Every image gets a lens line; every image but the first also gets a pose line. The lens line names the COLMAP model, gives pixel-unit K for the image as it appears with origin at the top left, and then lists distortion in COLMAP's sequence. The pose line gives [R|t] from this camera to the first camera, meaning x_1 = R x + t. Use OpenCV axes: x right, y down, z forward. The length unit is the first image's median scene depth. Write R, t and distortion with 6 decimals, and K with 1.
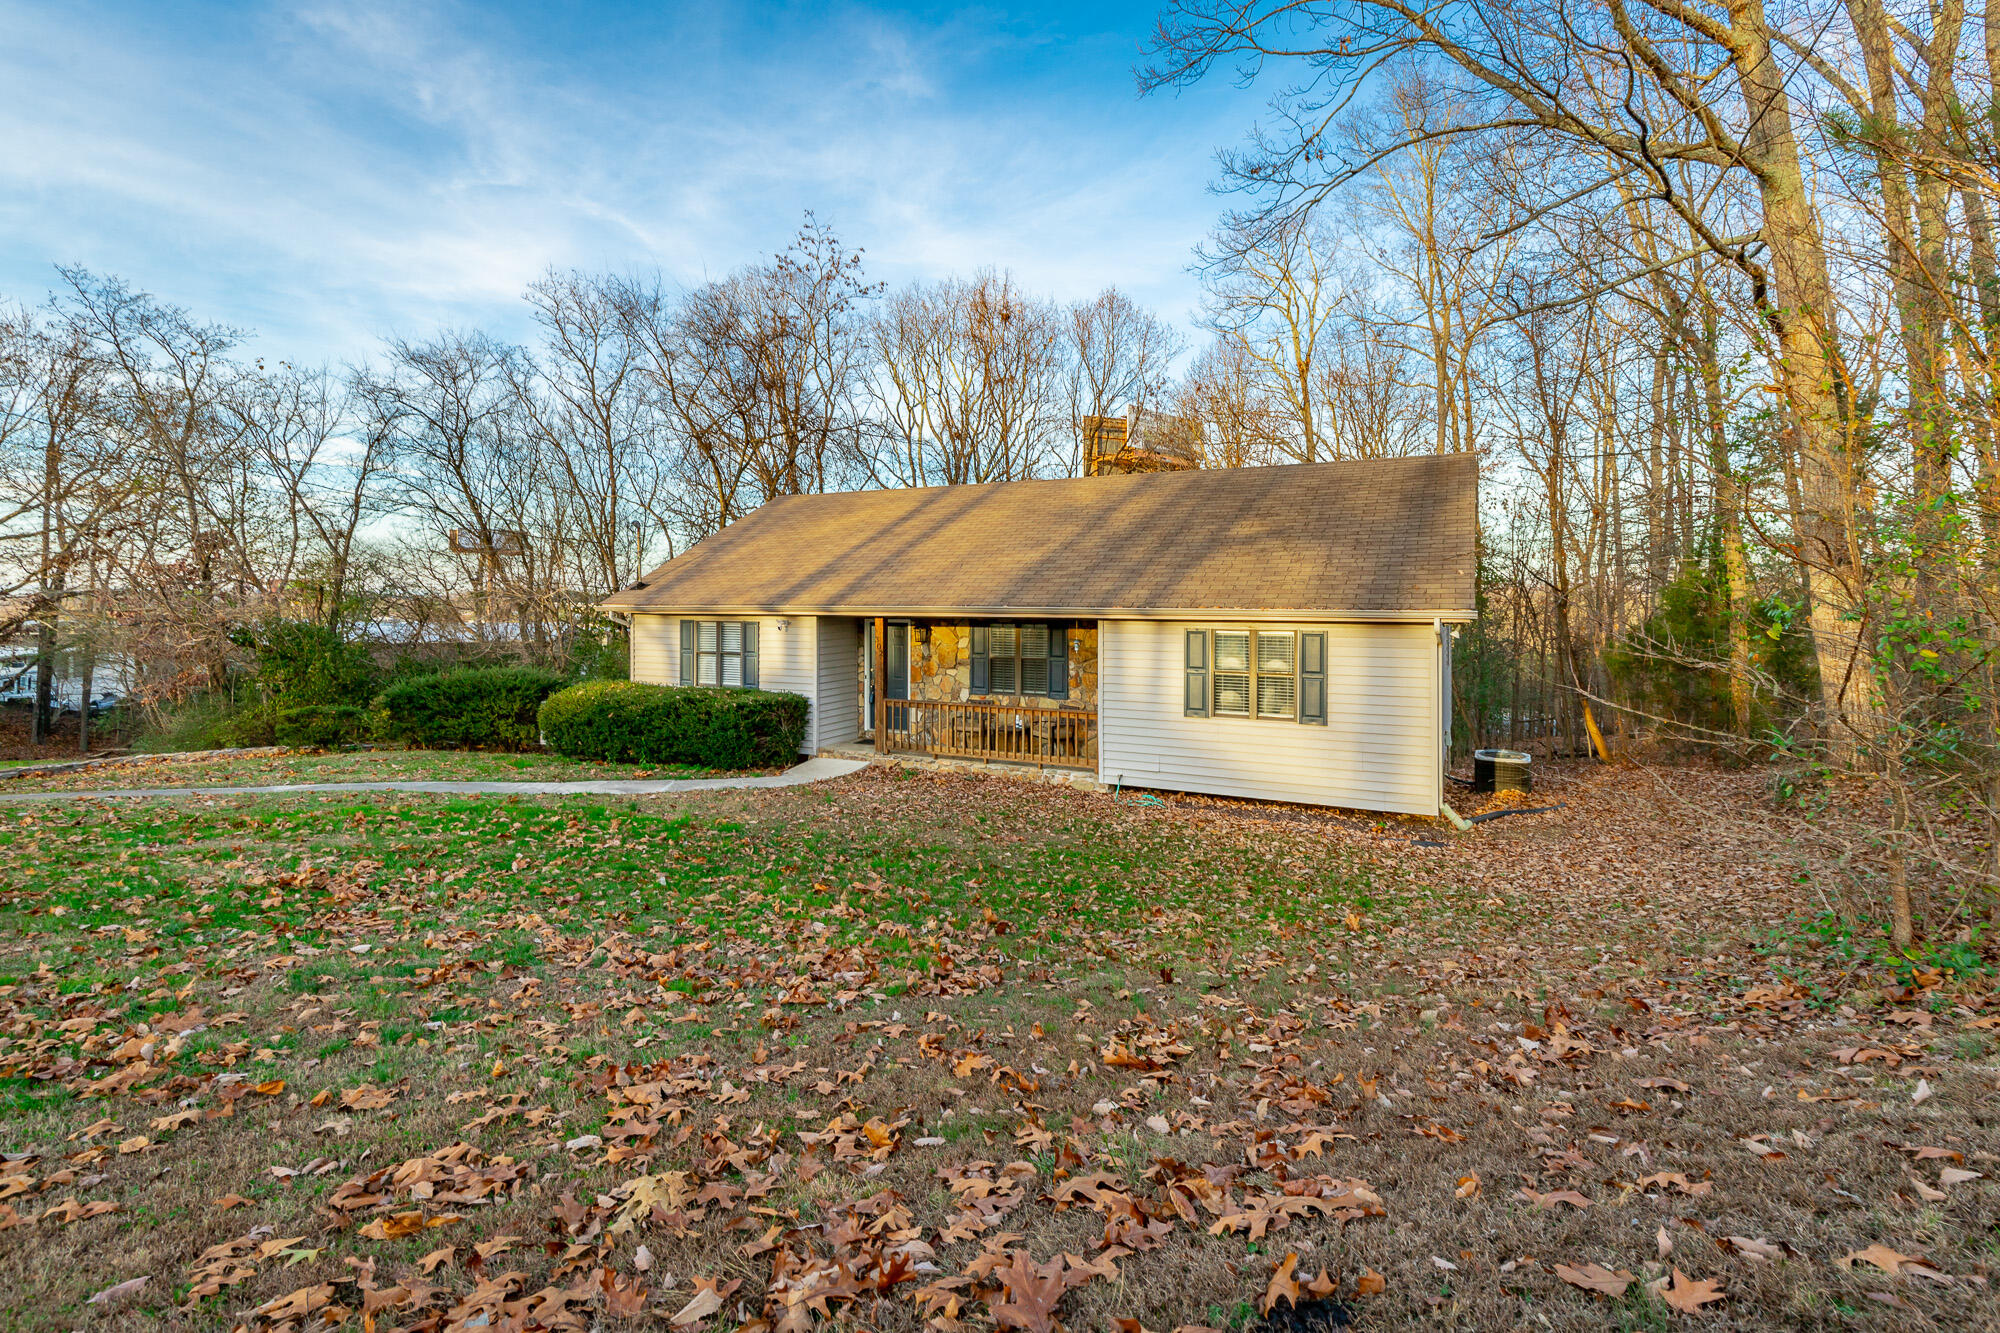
lens RADIAL K [[909.3, 0, 1006.2], [0, 909.3, 606.4], [0, 0, 1]] dist [0.009542, -0.002729]
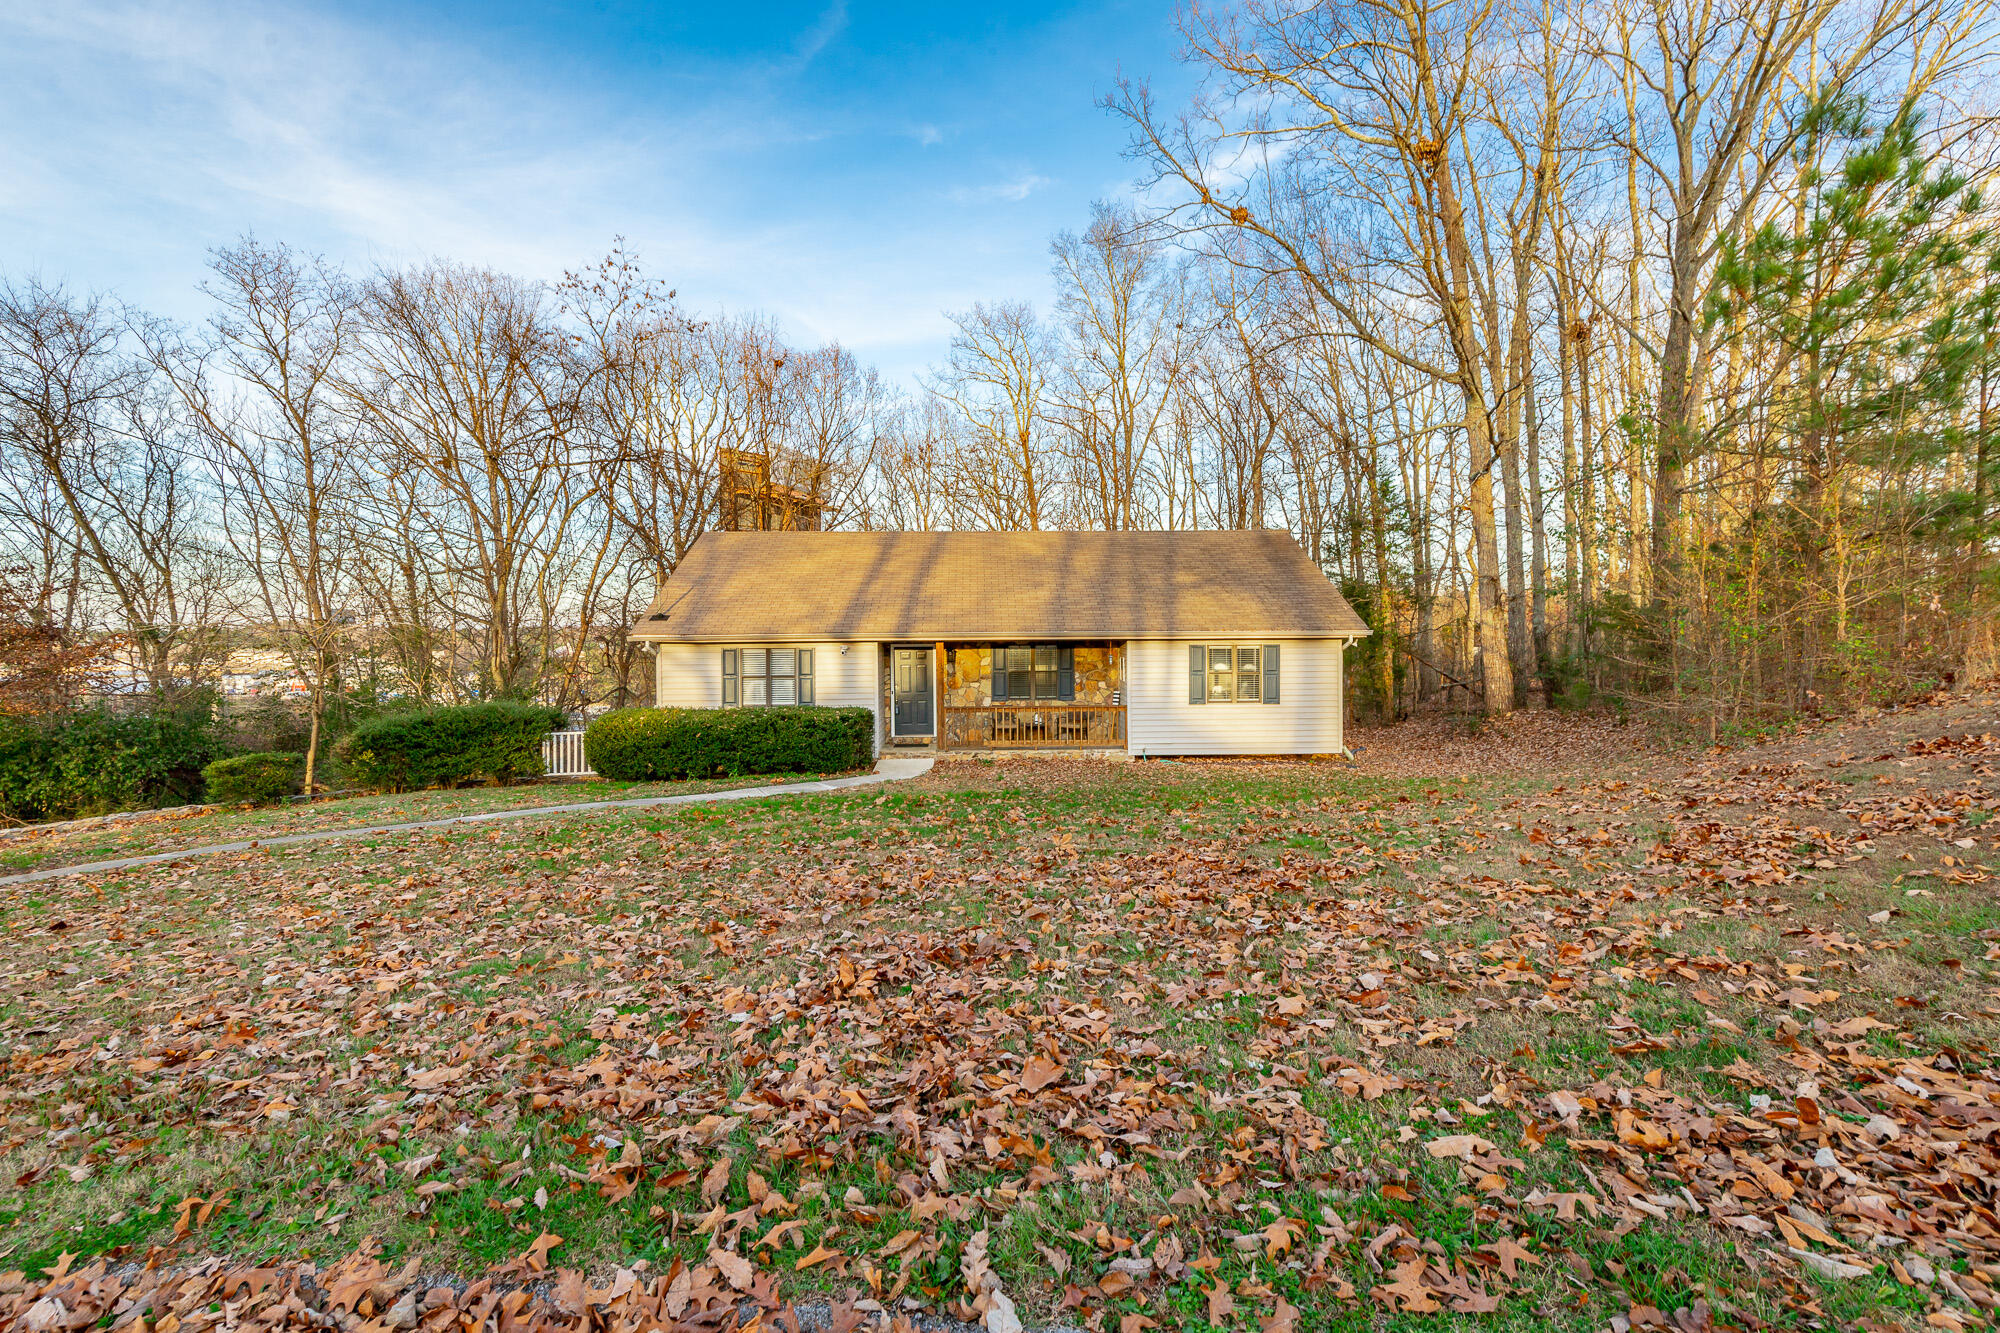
lens RADIAL K [[909.3, 0, 998.1], [0, 909.3, 651.9], [0, 0, 1]] dist [0.009542, -0.002729]
pose [[0.881611, -0.018371, 0.471619, -0.643381], [0.012614, 0.999802, 0.015366, 0.007712], [-0.471808, -0.007597, 0.881668, -0.132060]]
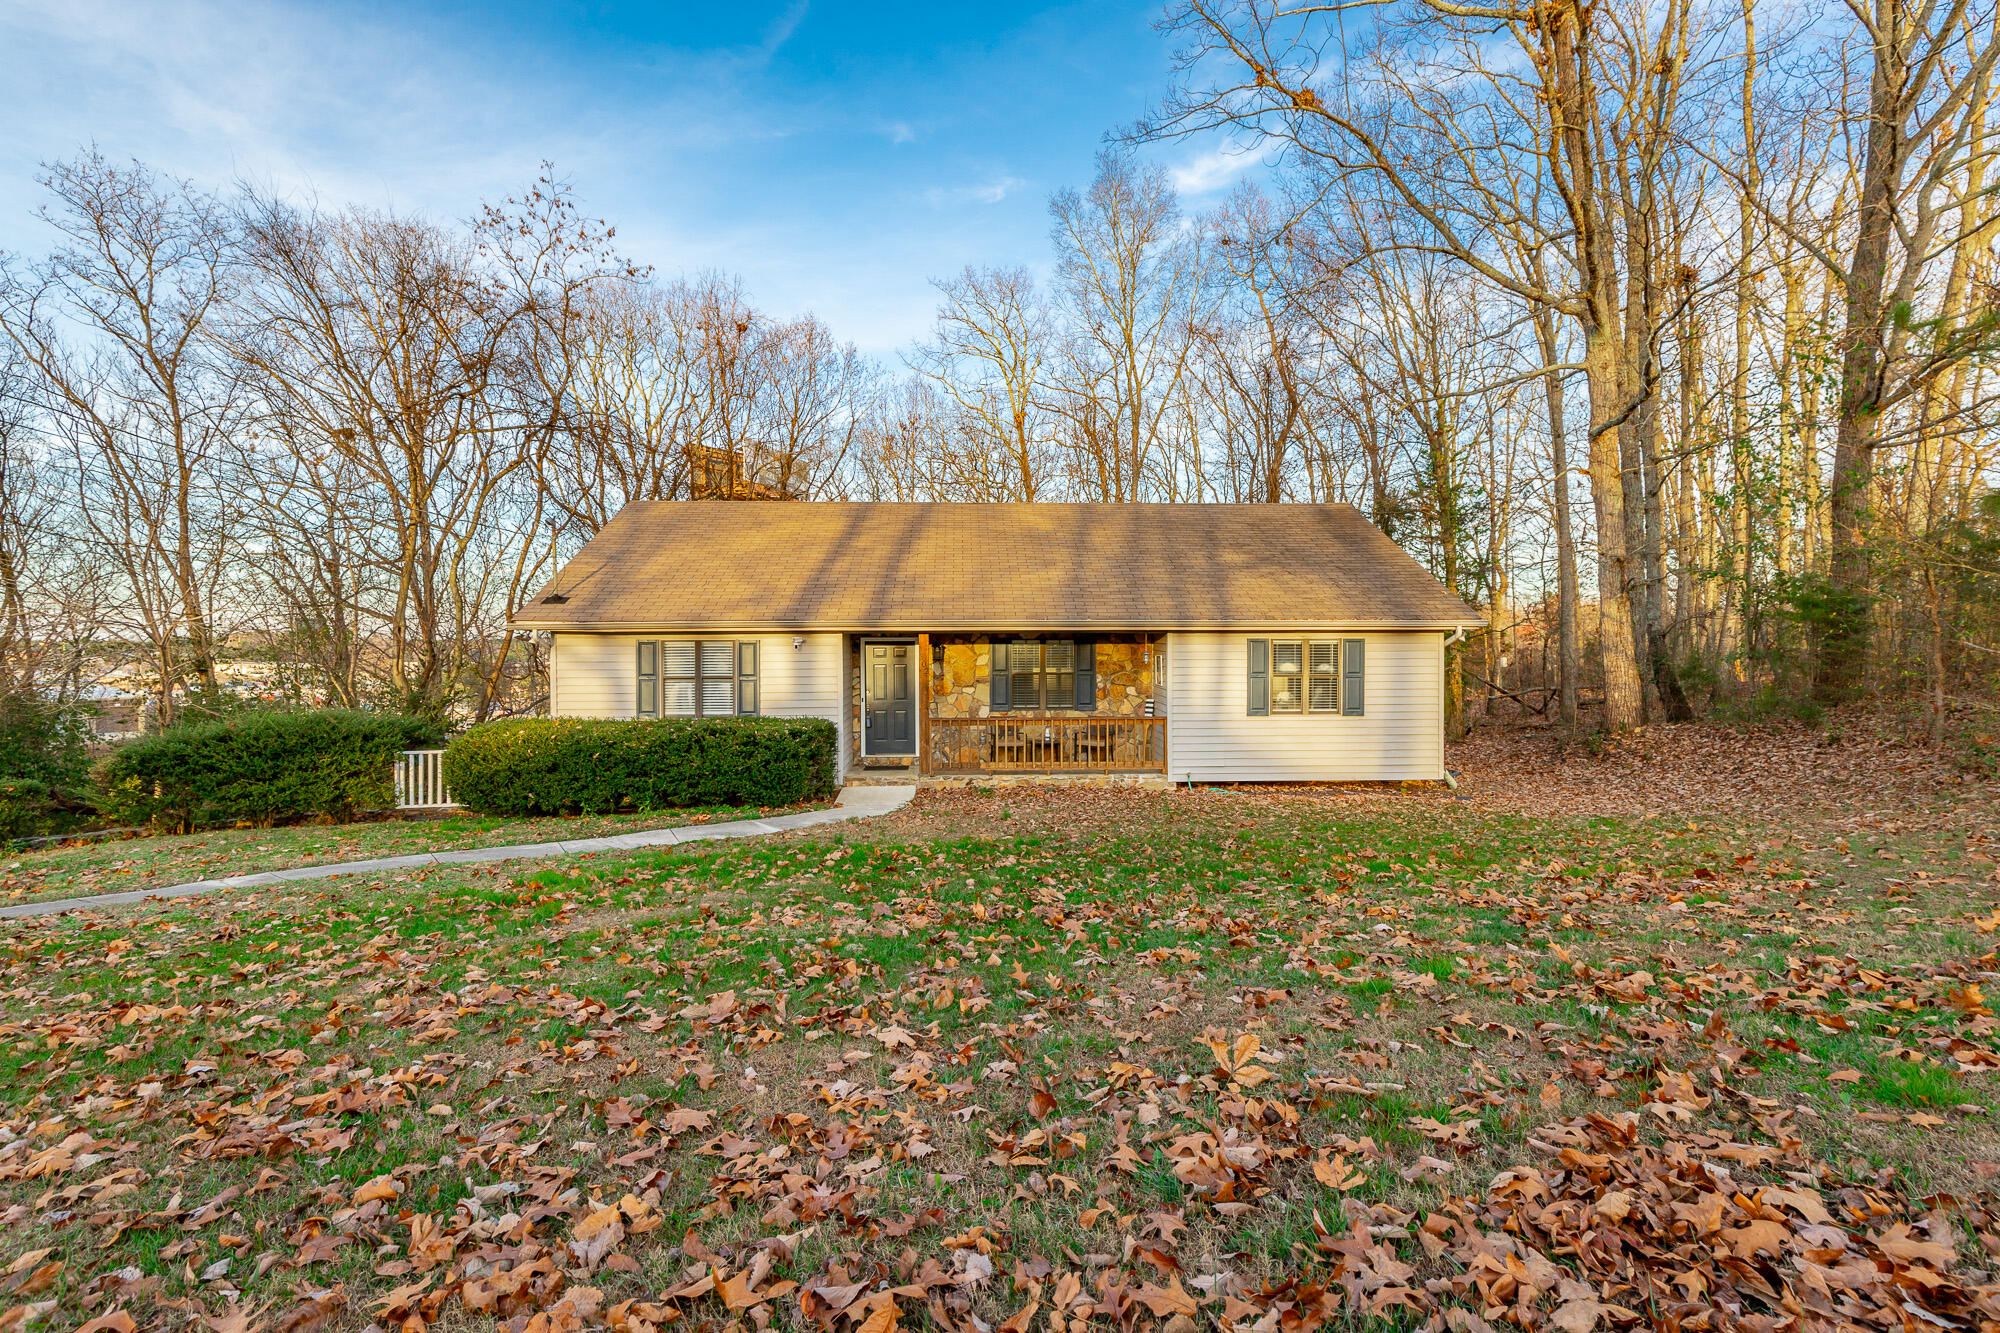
lens RADIAL K [[909.3, 0, 985.6], [0, 909.3, 653.7], [0, 0, 1]] dist [0.009542, -0.002729]
pose [[0.872913, -0.009117, 0.487791, -0.537205], [0.007717, 0.999958, 0.004880, 0.028992], [-0.487816, -0.000495, 0.872947, 0.135282]]
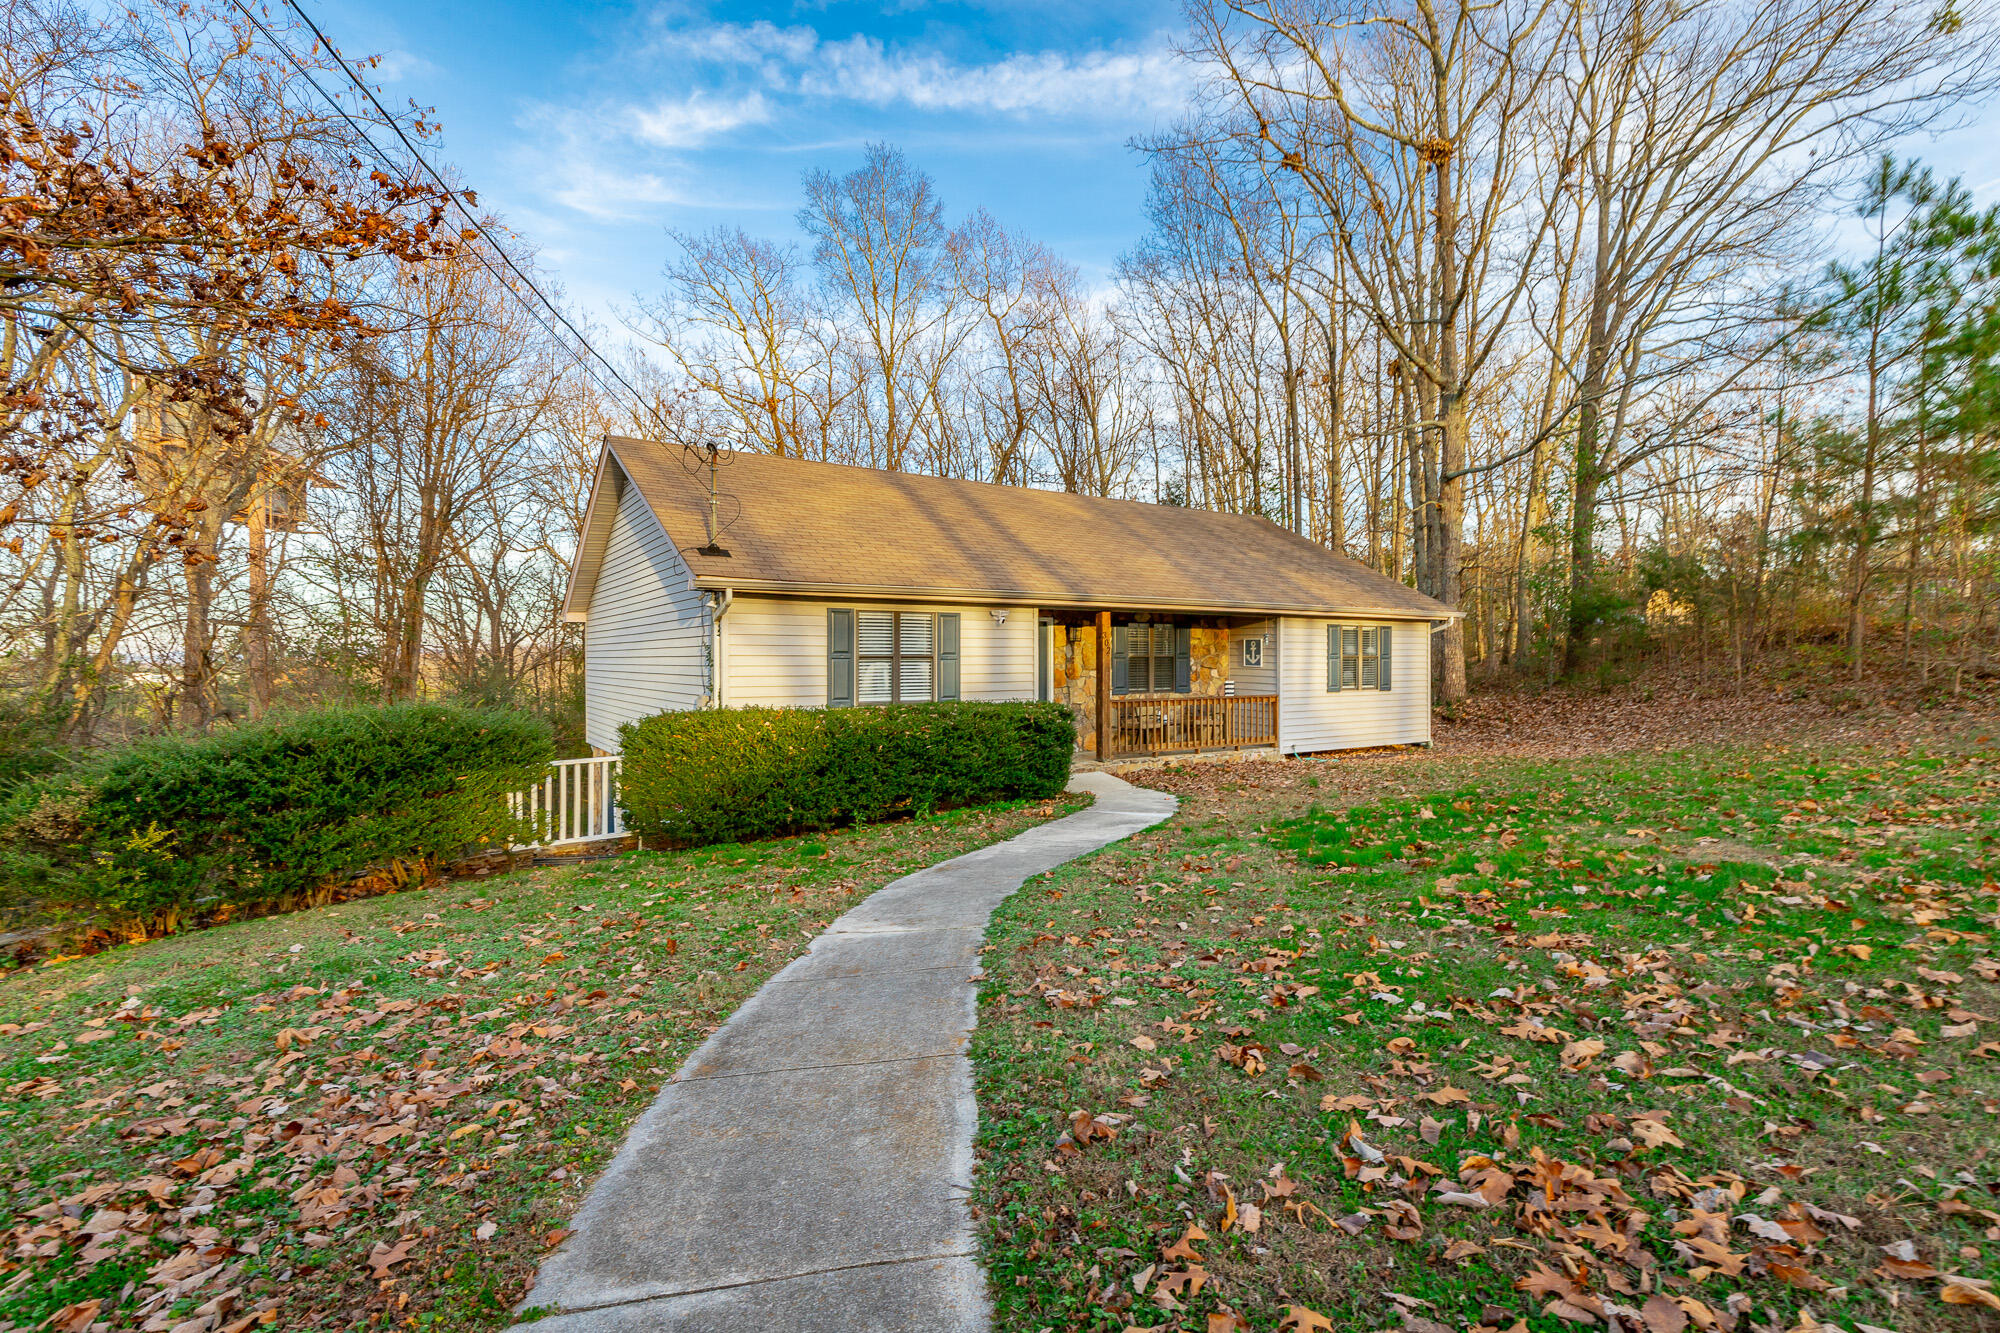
lens RADIAL K [[909.3, 0, 988.4], [0, 909.3, 665.7], [0, 0, 1]] dist [0.009542, -0.002729]
pose [[0.504367, -0.009715, 0.863435, -0.957825], [0.009655, 0.999938, 0.005611, 0.059474], [-0.863435, 0.005507, 0.504430, 0.634537]]
